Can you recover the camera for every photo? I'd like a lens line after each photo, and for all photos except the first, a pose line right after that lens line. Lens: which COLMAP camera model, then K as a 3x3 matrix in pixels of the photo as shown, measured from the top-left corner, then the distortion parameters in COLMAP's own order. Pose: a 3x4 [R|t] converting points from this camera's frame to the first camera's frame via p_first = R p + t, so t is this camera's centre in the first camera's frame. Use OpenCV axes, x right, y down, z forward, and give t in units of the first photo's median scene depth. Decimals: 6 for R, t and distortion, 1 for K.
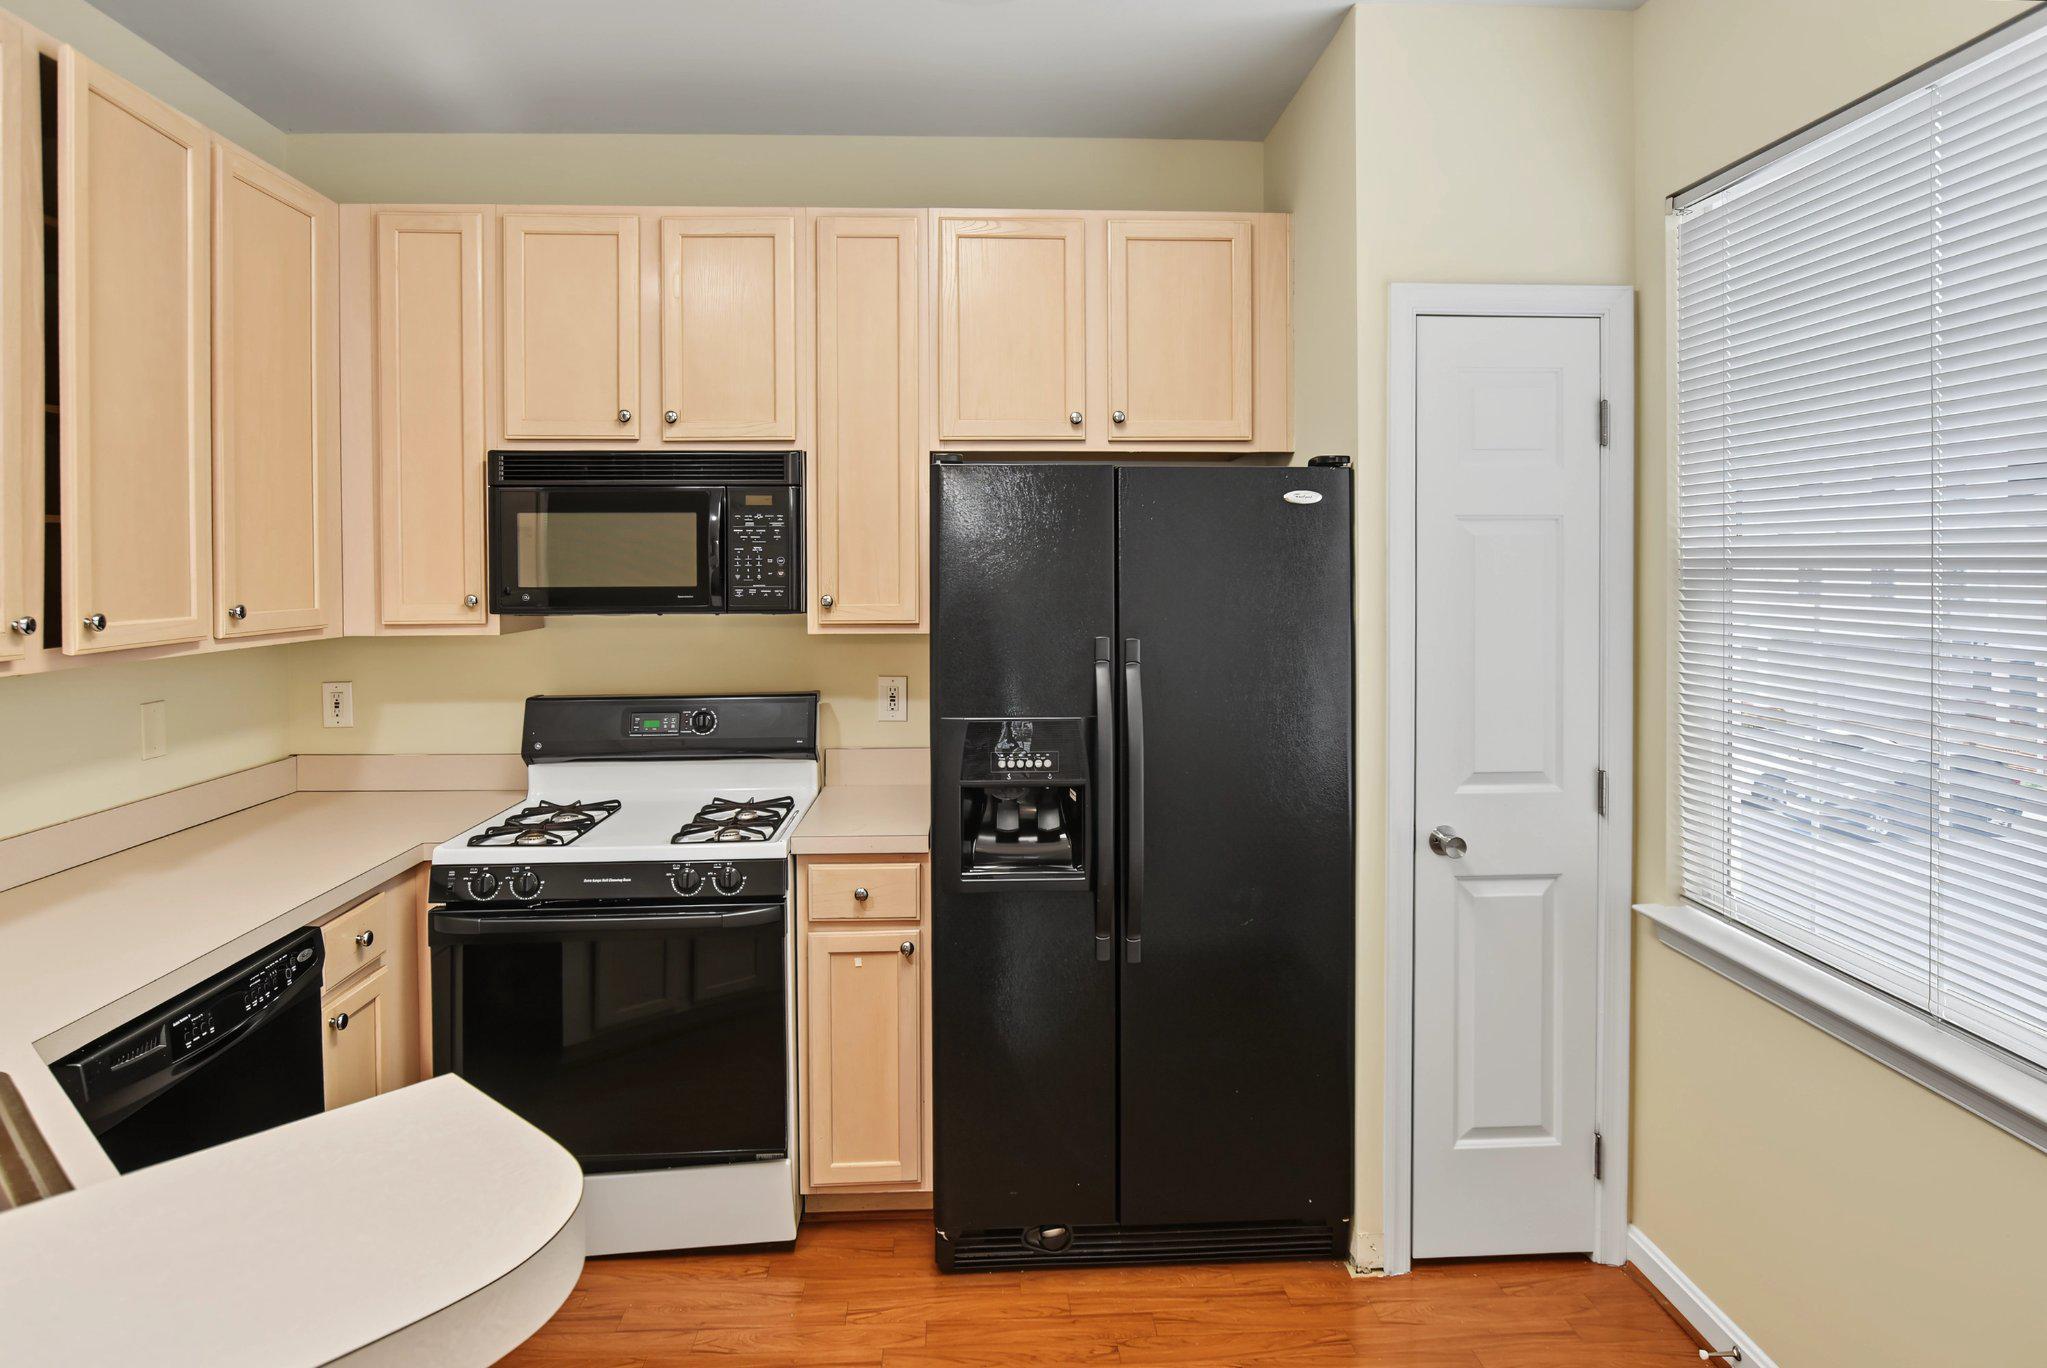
lens RADIAL K [[1175.1, 0, 1027.8], [0, 1175.1, 579.2], [0, 0, 1]] dist [-0.019134, 0.003080]
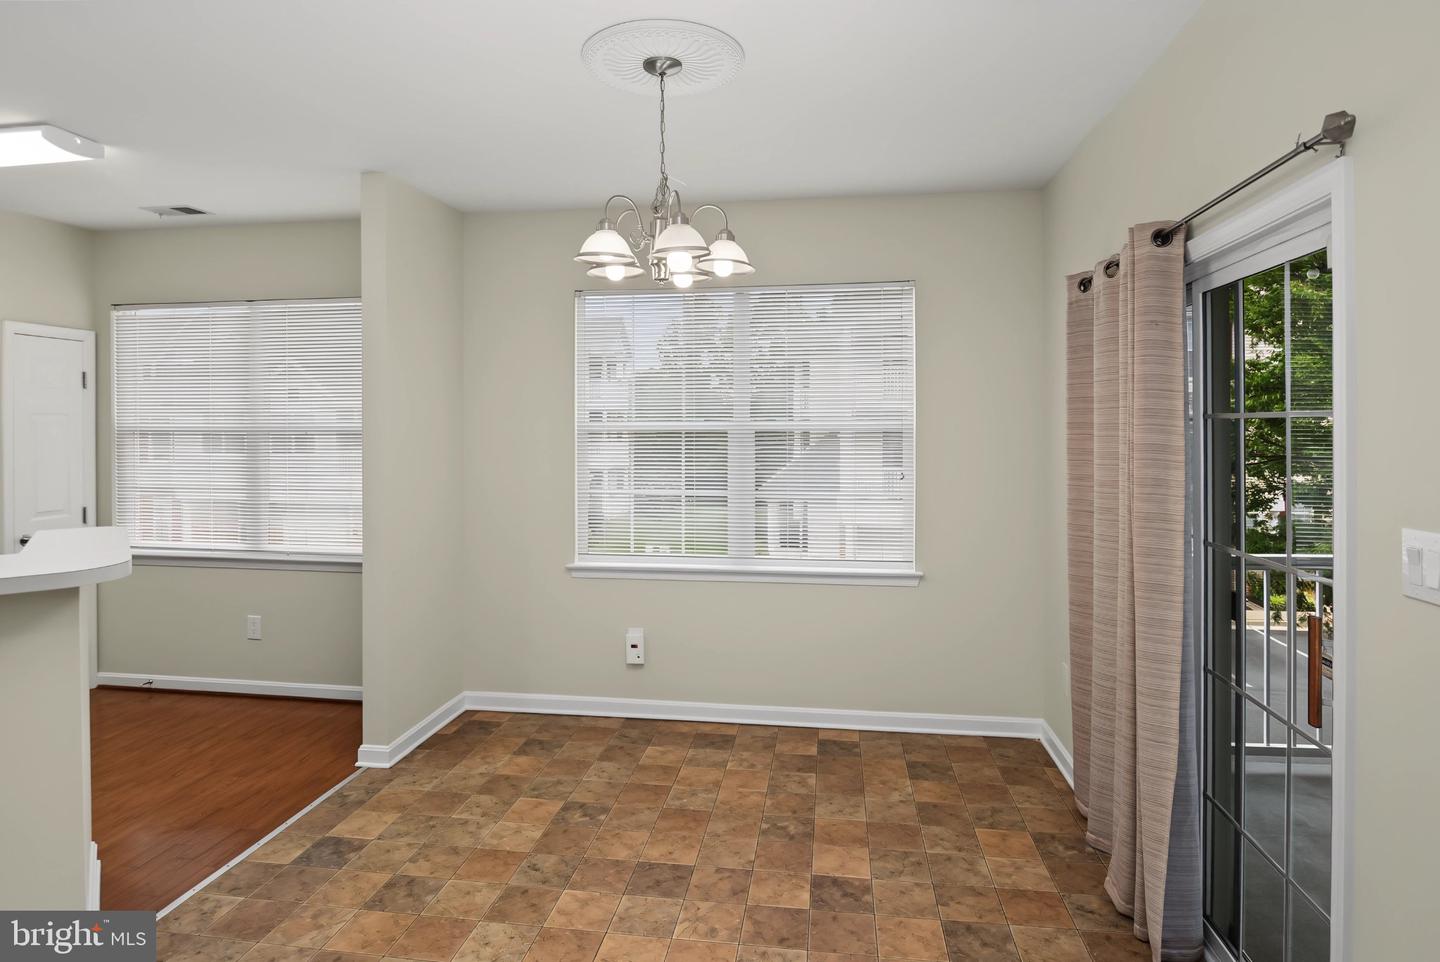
lens RADIAL K [[797.7, 0, 718.2], [0, 797.7, 433.8], [0, 0, 1]] dist [-0.004962, 0.000647]
pose [[0.195754, -0.001796, 0.980651, -0.920259], [0.010206, 0.999948, -0.000206, 0.006696], [-0.980600, 0.010048, 0.195762, -0.720735]]
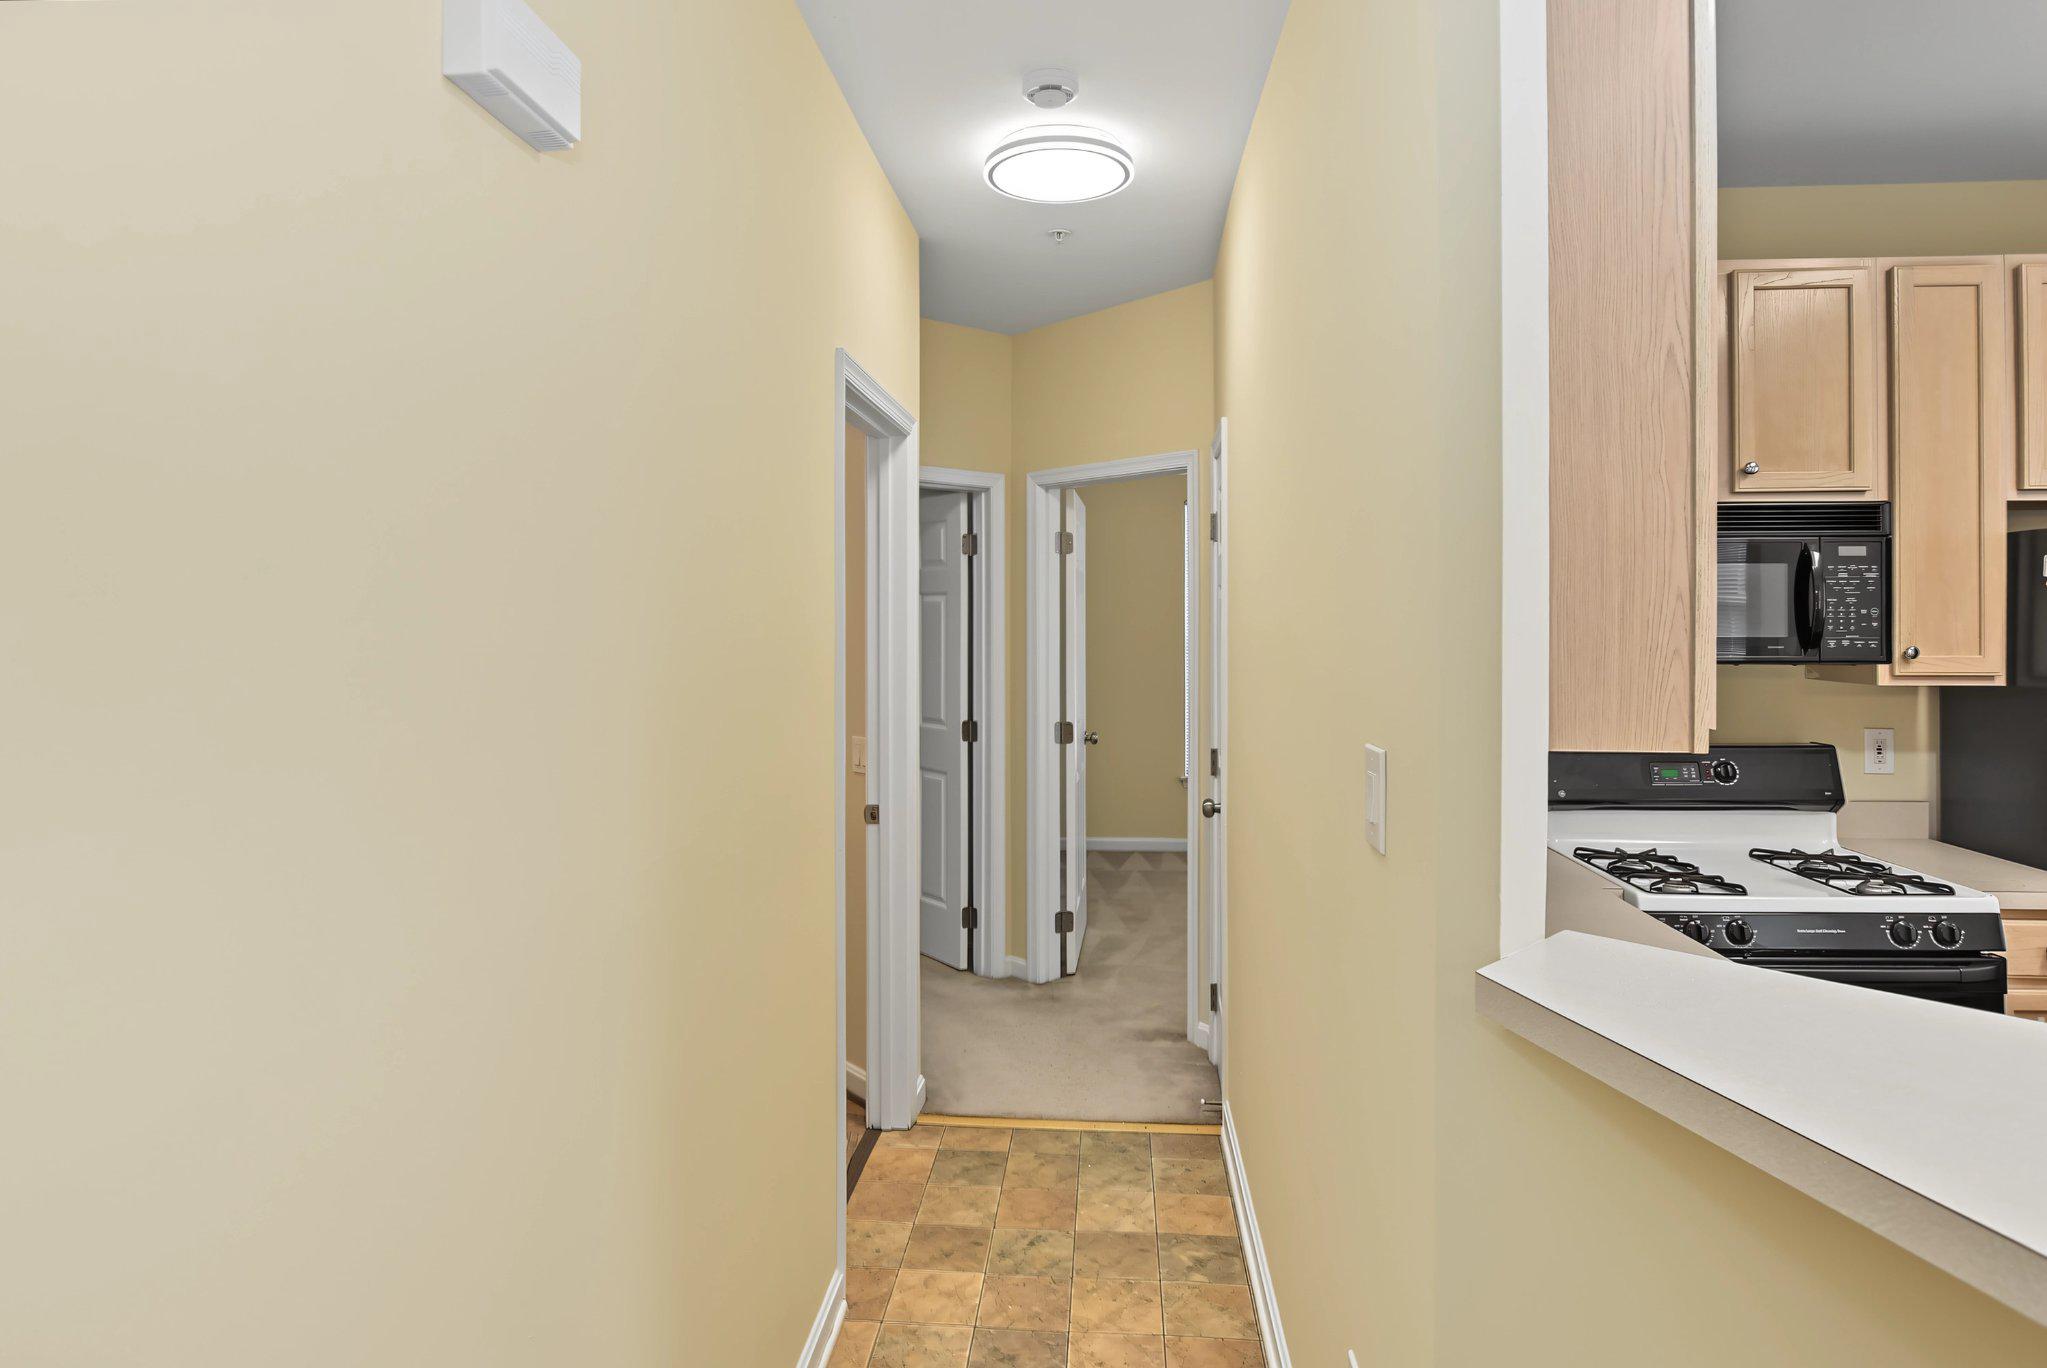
lens RADIAL K [[1196.2, 0, 1024.5], [0, 1196.2, 598.4], [0, 0, 1]] dist [-0.008494, 0.002033]
pose [[0.992567, 0.001331, -0.121693, -0.804352], [-0.004080, 0.999742, -0.022350, -0.001529], [0.121631, 0.022680, 0.992316, -0.089992]]
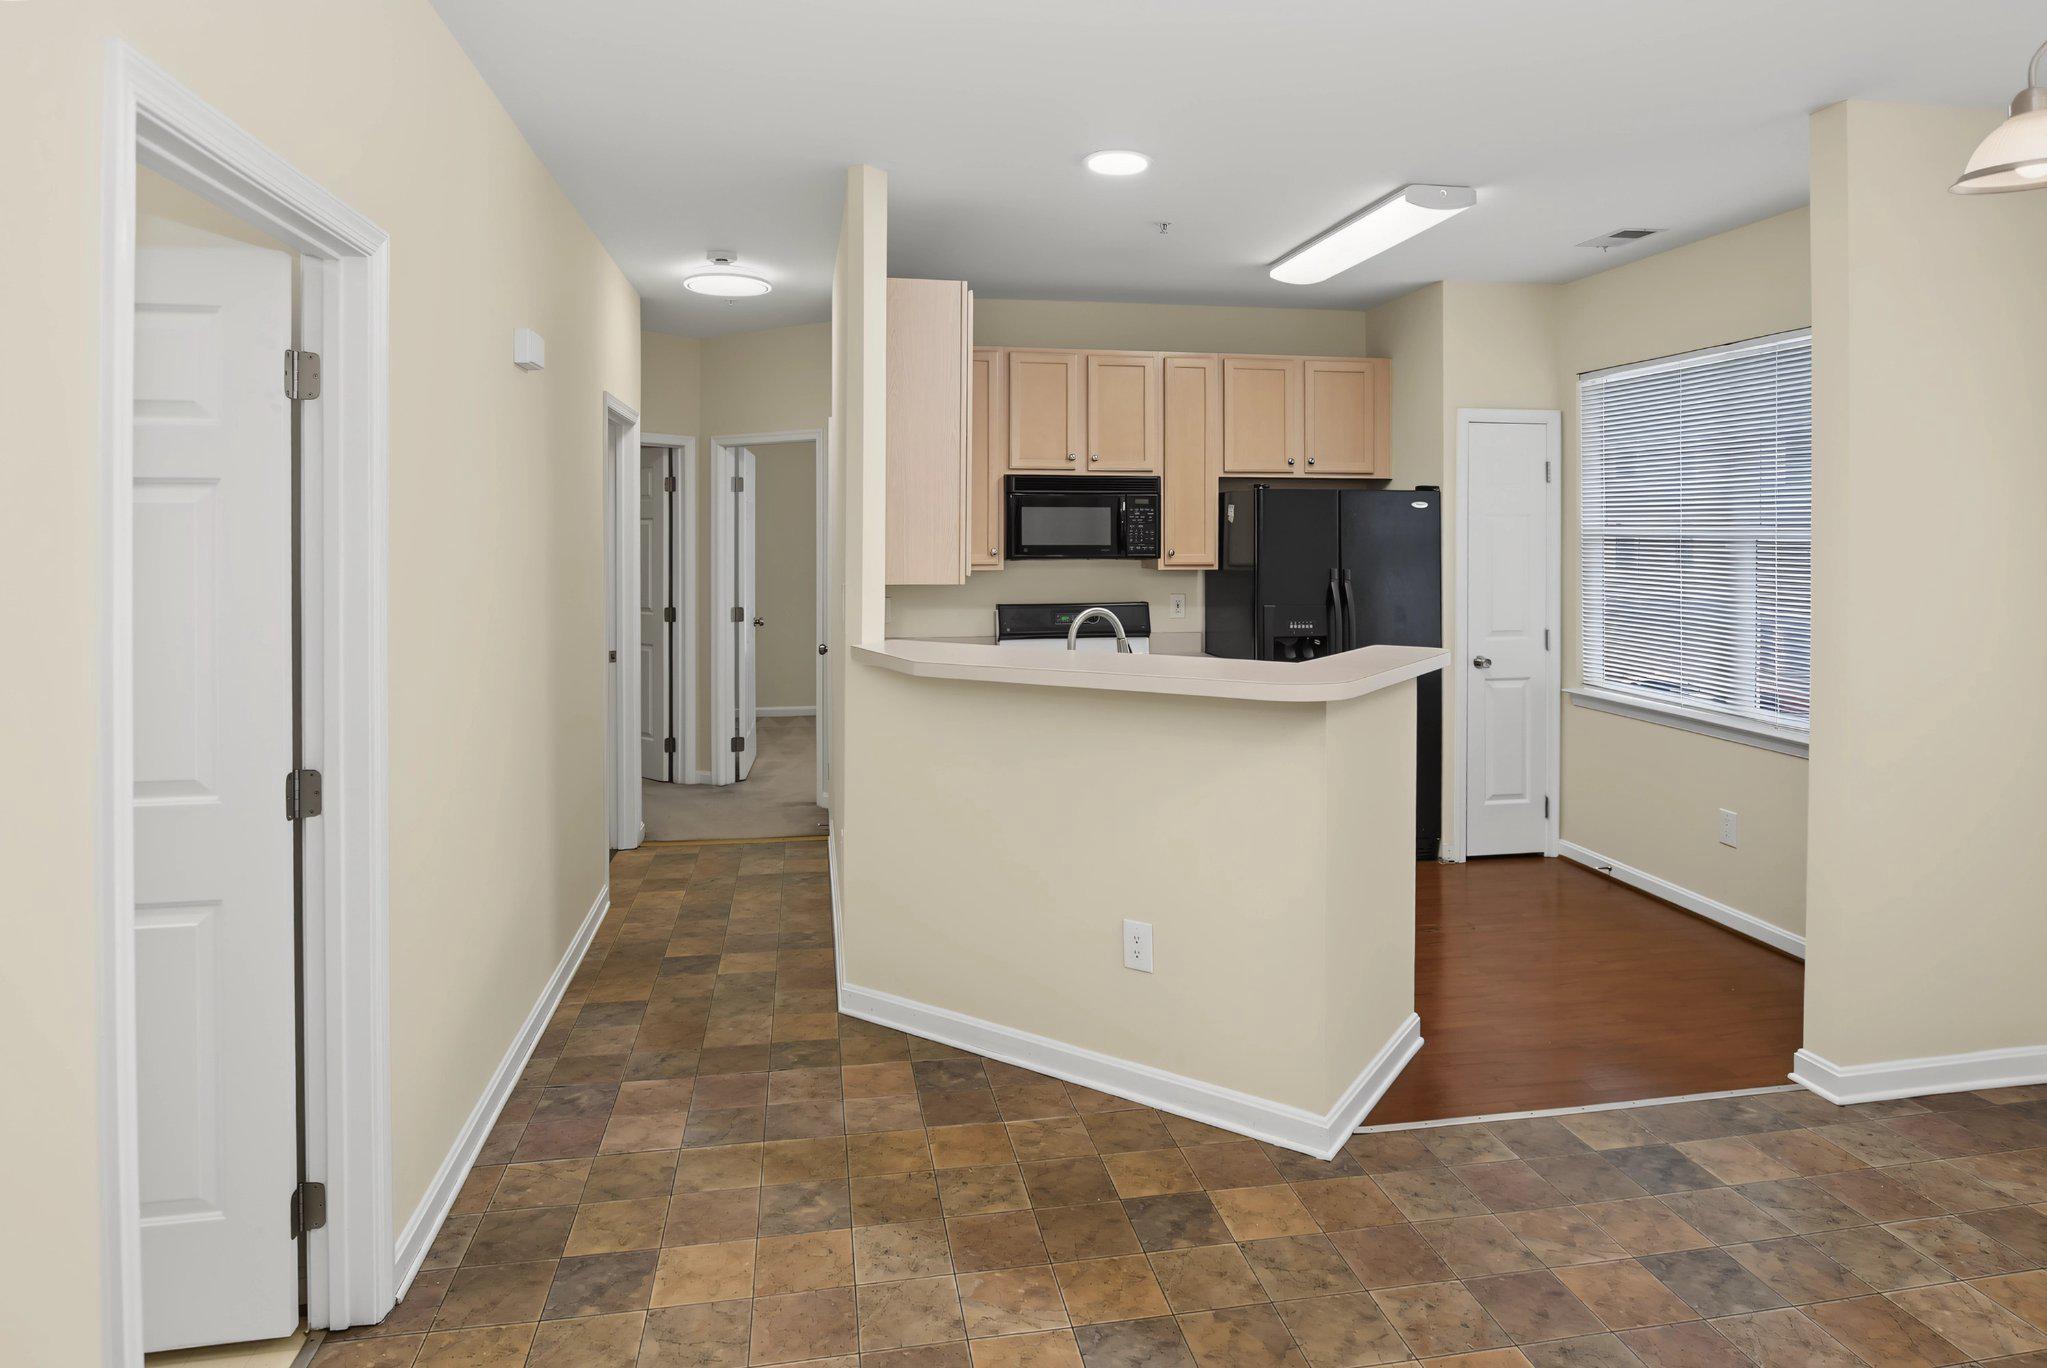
lens RADIAL K [[1193.7, 0, 1028.8], [0, 1193.7, 541.5], [0, 0, 1]] dist [-0.003858, 0.000297]
pose [[0.990571, 0.003831, 0.136945, -0.691993], [-0.003181, 0.999983, -0.004960, 0.010448], [-0.136962, 0.004478, 0.990566, -0.962538]]
